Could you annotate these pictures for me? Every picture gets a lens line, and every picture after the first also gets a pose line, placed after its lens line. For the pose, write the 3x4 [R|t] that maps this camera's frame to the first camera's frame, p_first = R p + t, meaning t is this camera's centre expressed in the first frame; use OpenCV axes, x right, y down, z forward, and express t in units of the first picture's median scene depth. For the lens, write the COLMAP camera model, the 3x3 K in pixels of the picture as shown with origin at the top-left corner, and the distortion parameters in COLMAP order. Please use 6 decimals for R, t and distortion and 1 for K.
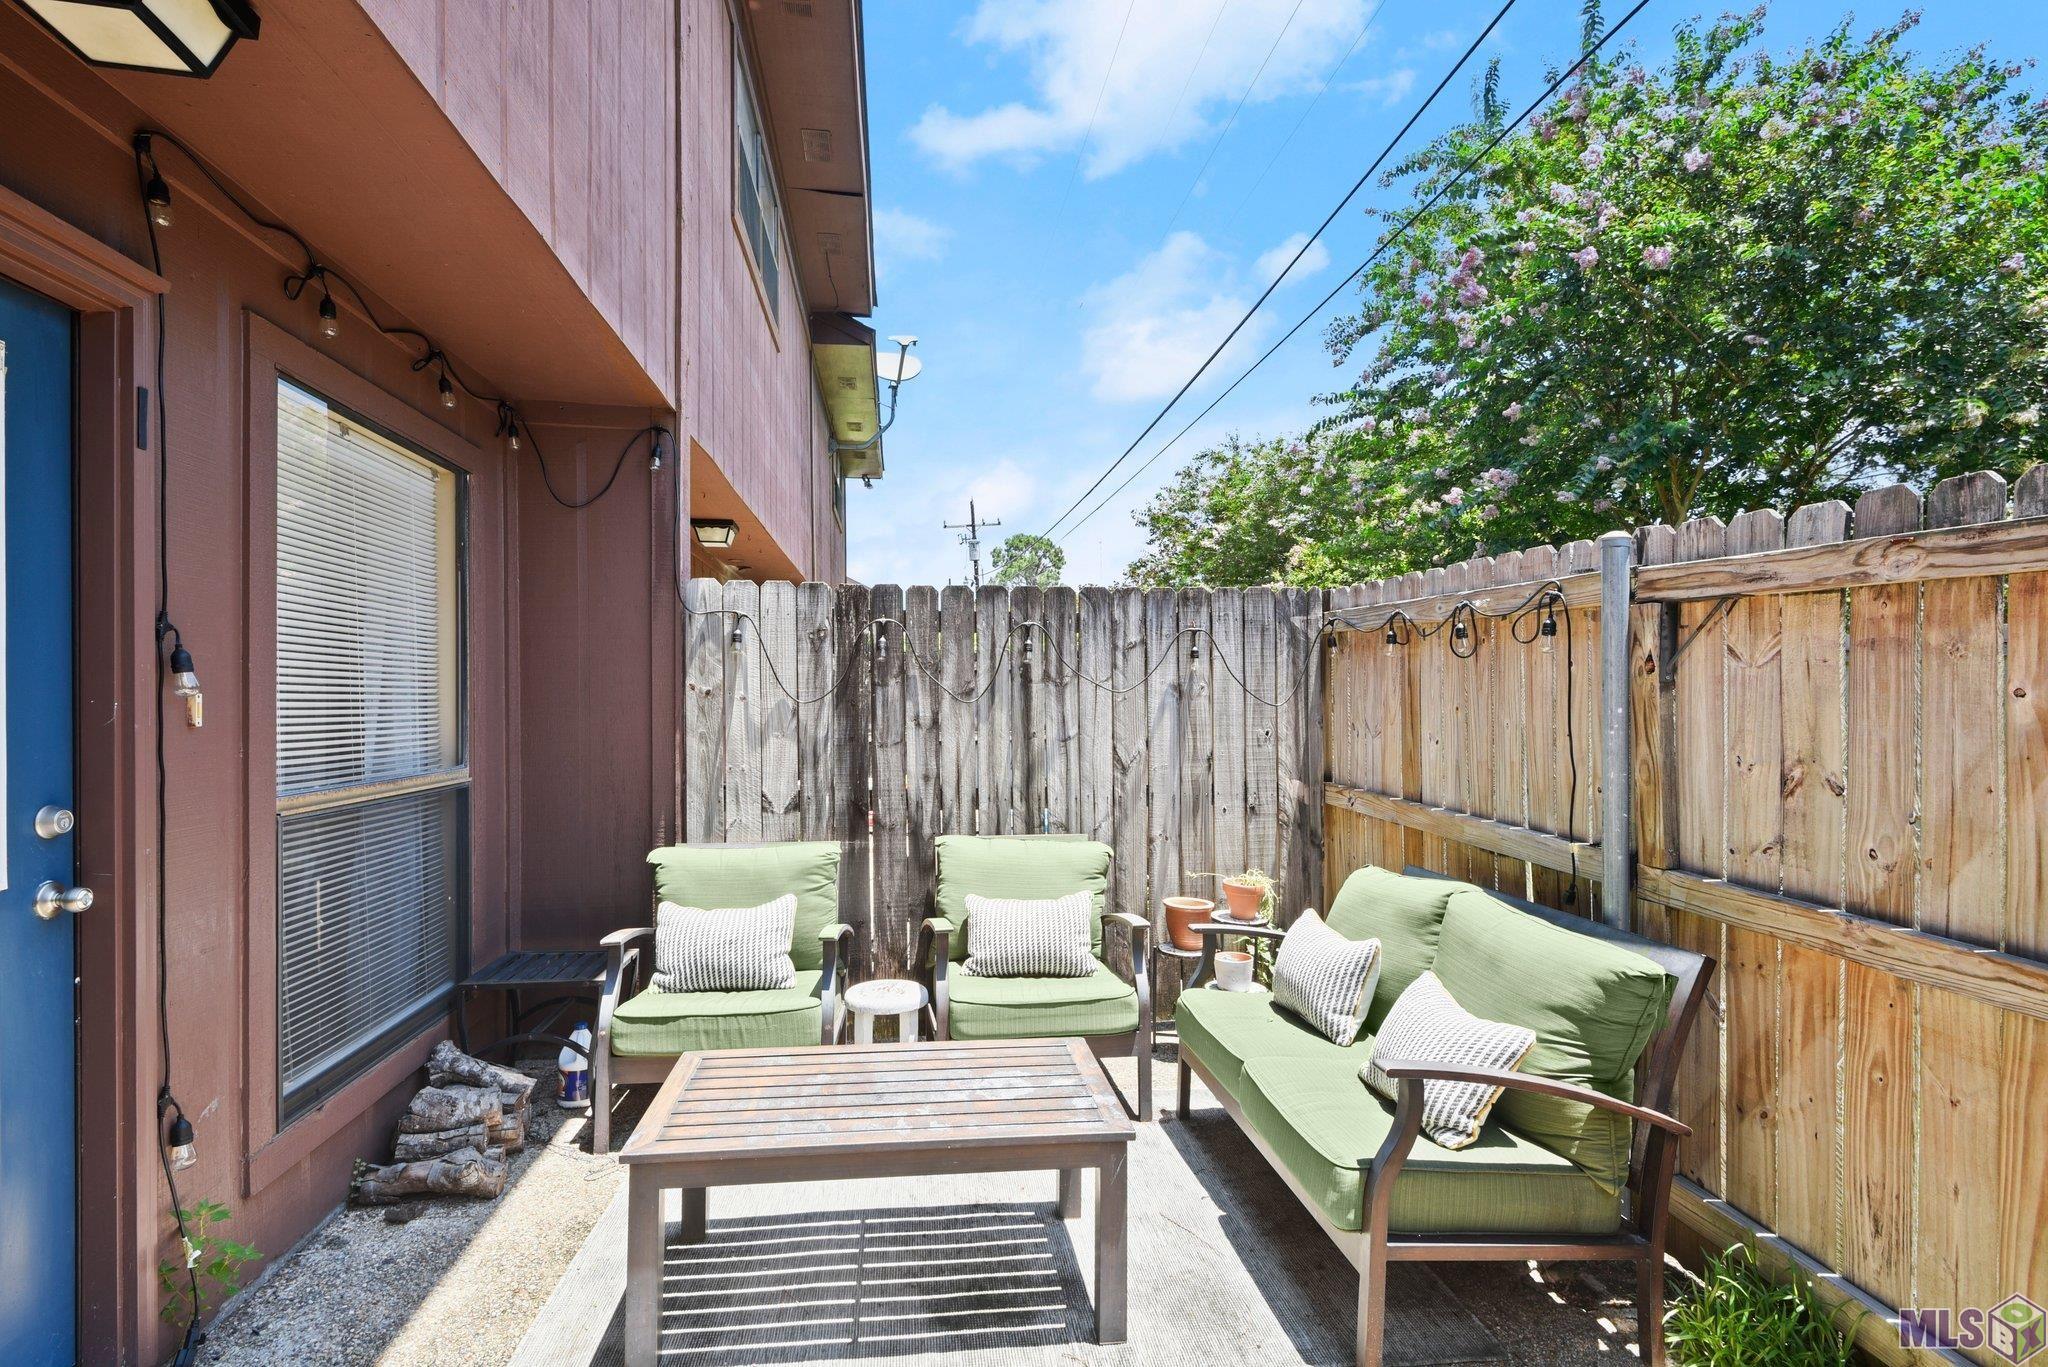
lens RADIAL K [[970.3, 0, 983.3], [0, 970.3, 700.8], [0, 0, 1]] dist [0.033659, -0.028512]
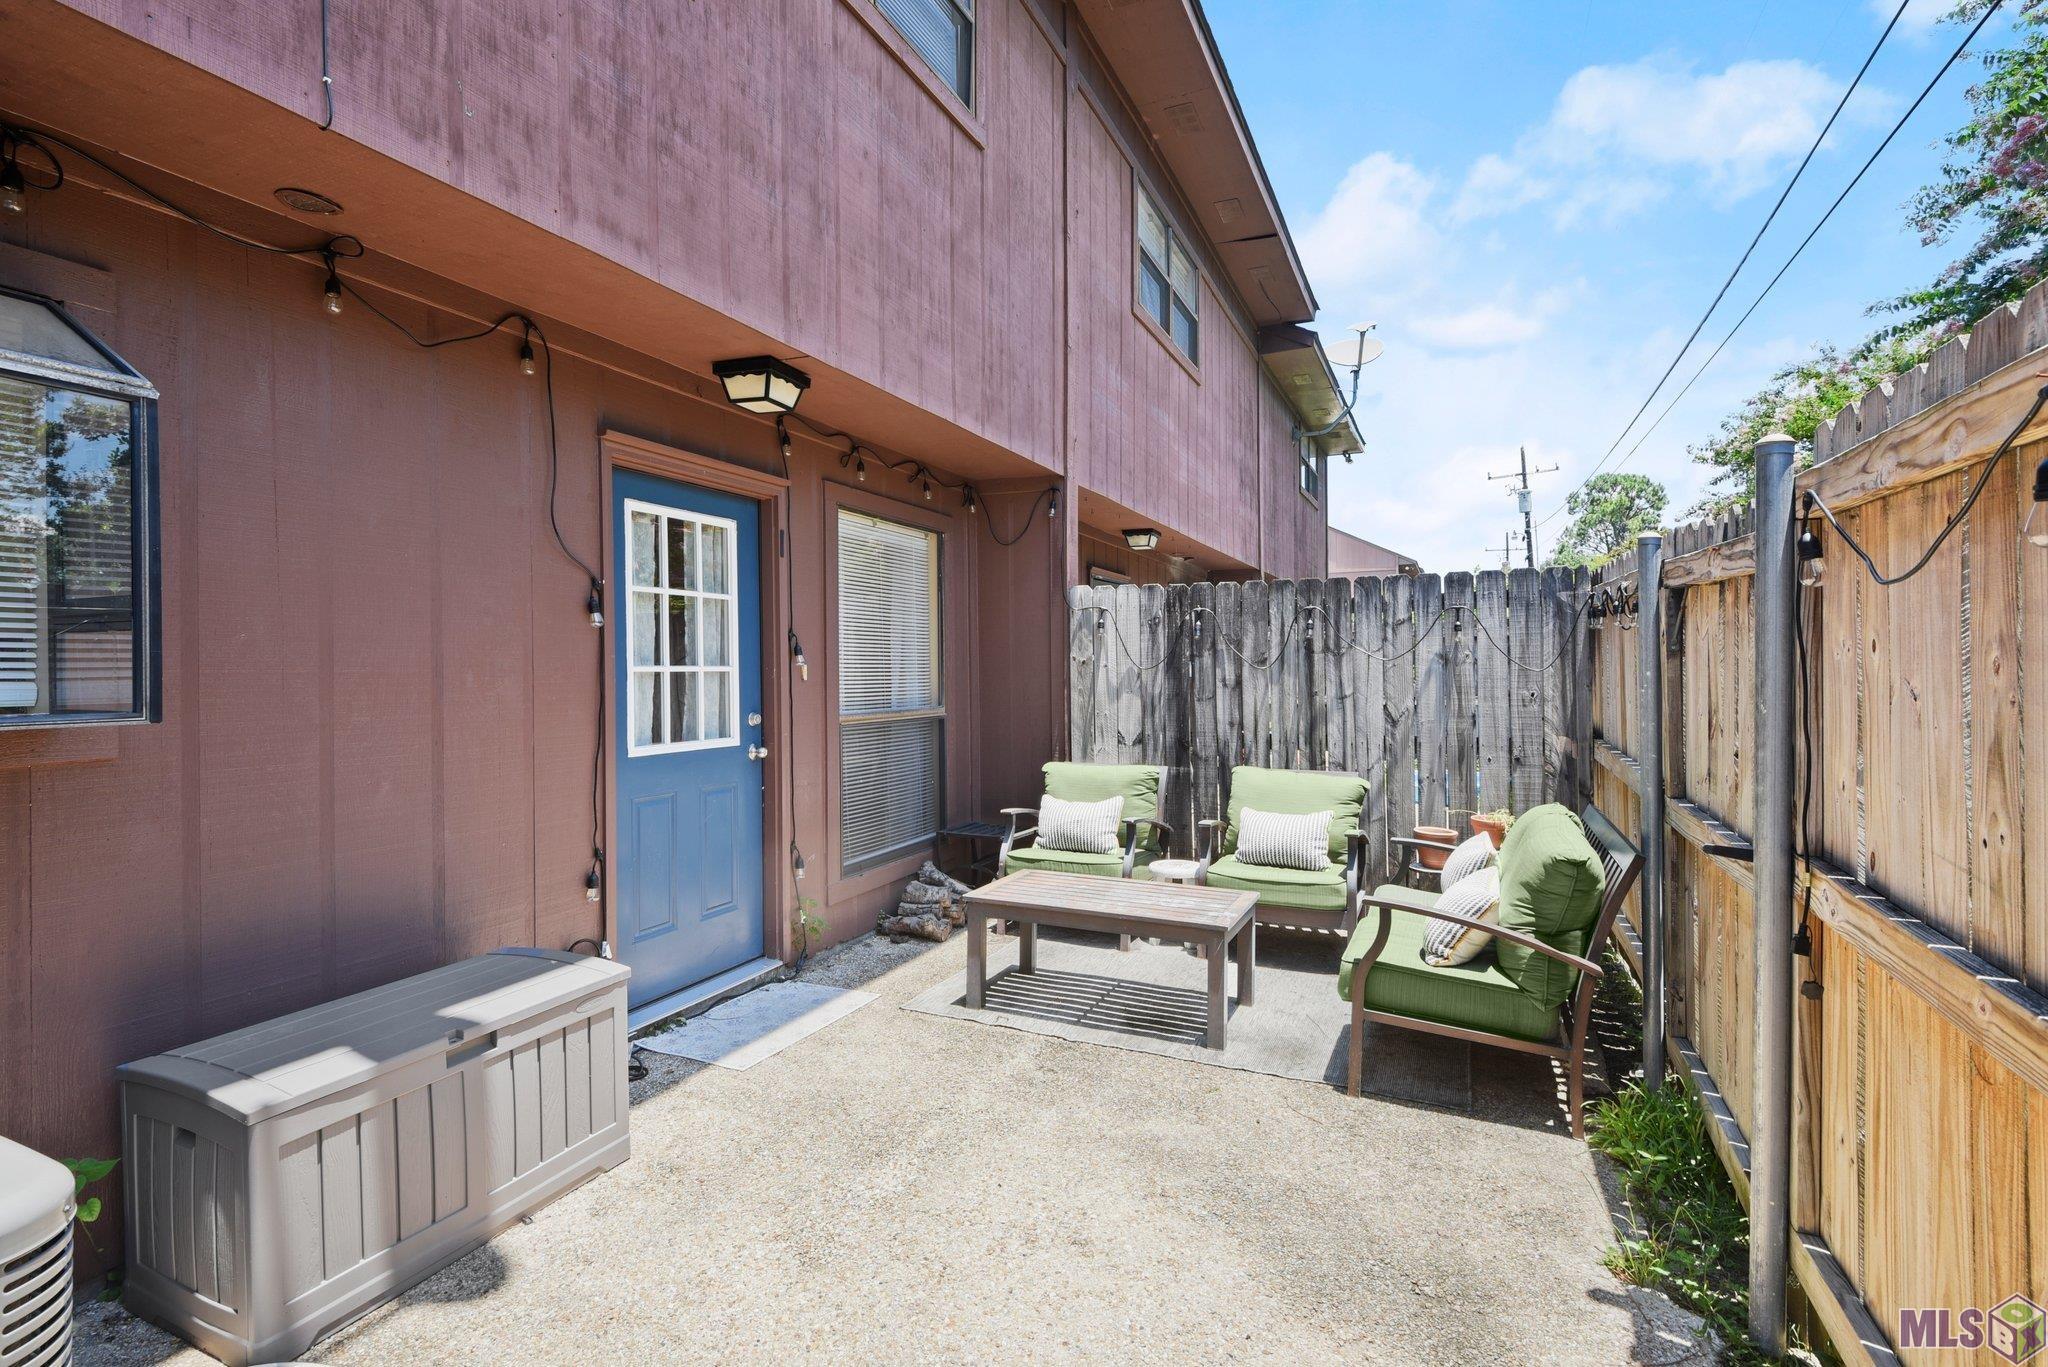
lens RADIAL K [[970.3, 0, 983.3], [0, 970.3, 700.8], [0, 0, 1]] dist [0.033659, -0.028512]
pose [[0.845163, 0.016112, -0.534266, 0.379550], [0.001899, 0.999449, 0.033145, 0.000878], [0.534505, -0.029027, 0.844667, -0.339487]]
